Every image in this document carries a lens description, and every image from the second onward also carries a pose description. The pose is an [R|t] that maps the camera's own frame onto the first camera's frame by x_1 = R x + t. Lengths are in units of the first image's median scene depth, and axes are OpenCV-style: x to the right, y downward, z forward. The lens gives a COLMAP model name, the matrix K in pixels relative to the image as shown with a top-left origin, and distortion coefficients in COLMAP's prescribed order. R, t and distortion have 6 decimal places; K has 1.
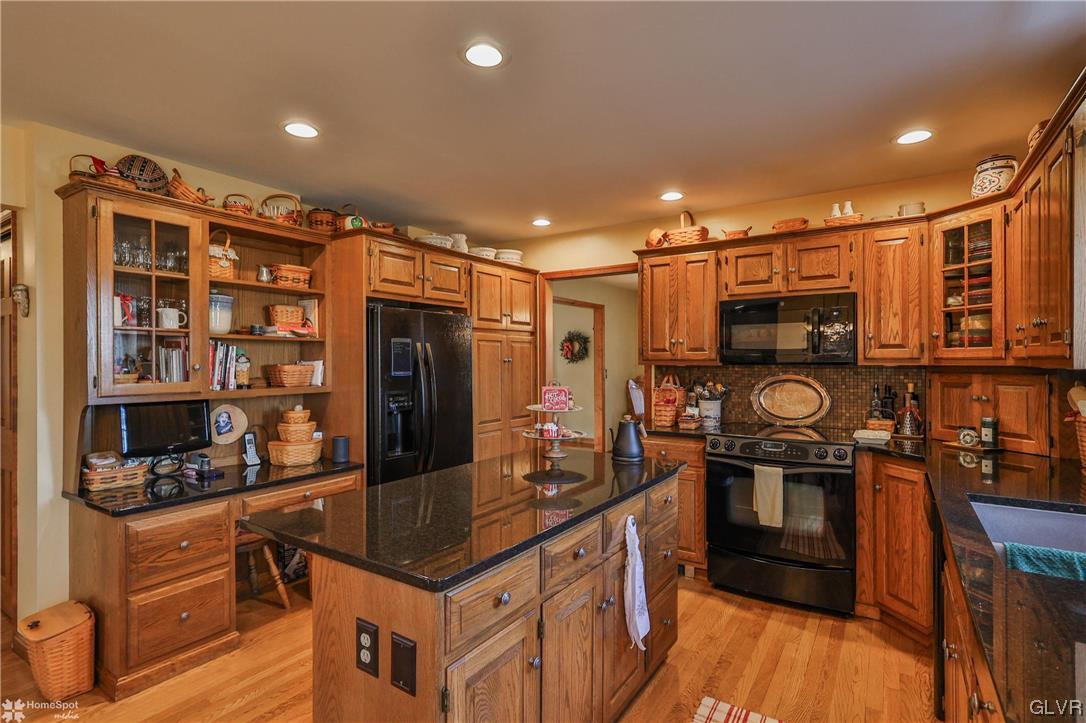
lens RADIAL K [[544.0, 0, 539.3], [0, 544.0, 361.2], [0, 0, 1]] dist [0.006221, 0.000413]
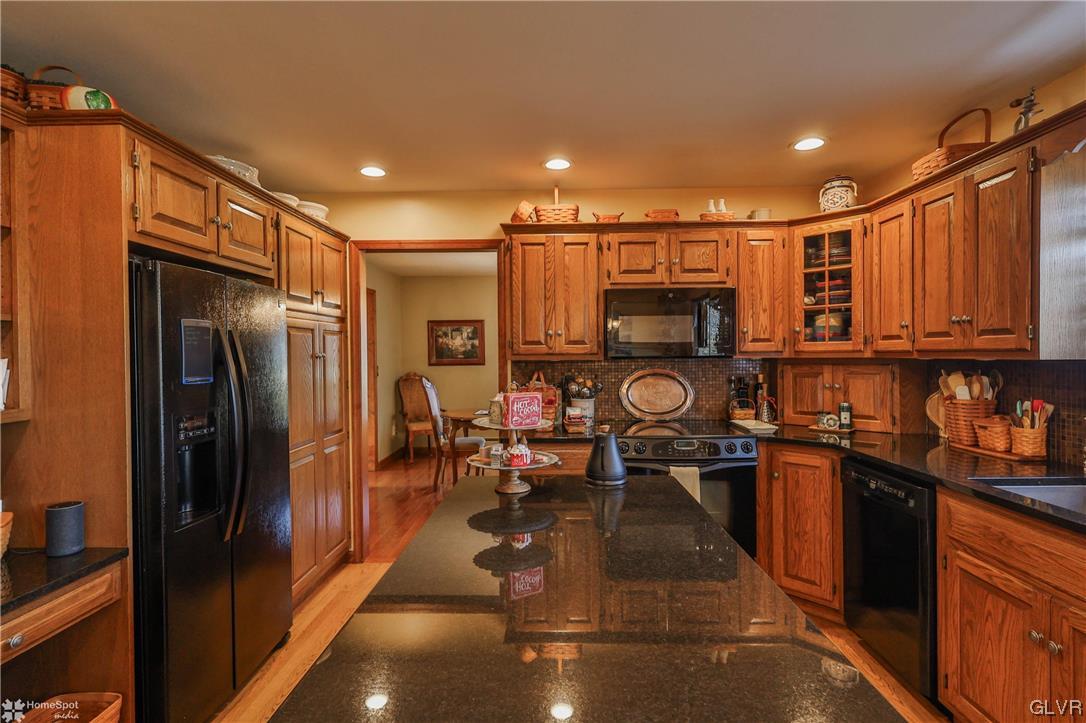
lens RADIAL K [[544.0, 0, 547.3], [0, 544.0, 358.9], [0, 0, 1]] dist [0.006221, 0.000413]
pose [[0.837605, -0.010216, 0.546181, -0.262986], [0.007179, 0.999945, 0.007694, -0.001939], [-0.546230, -0.002523, 0.837632, 0.308937]]
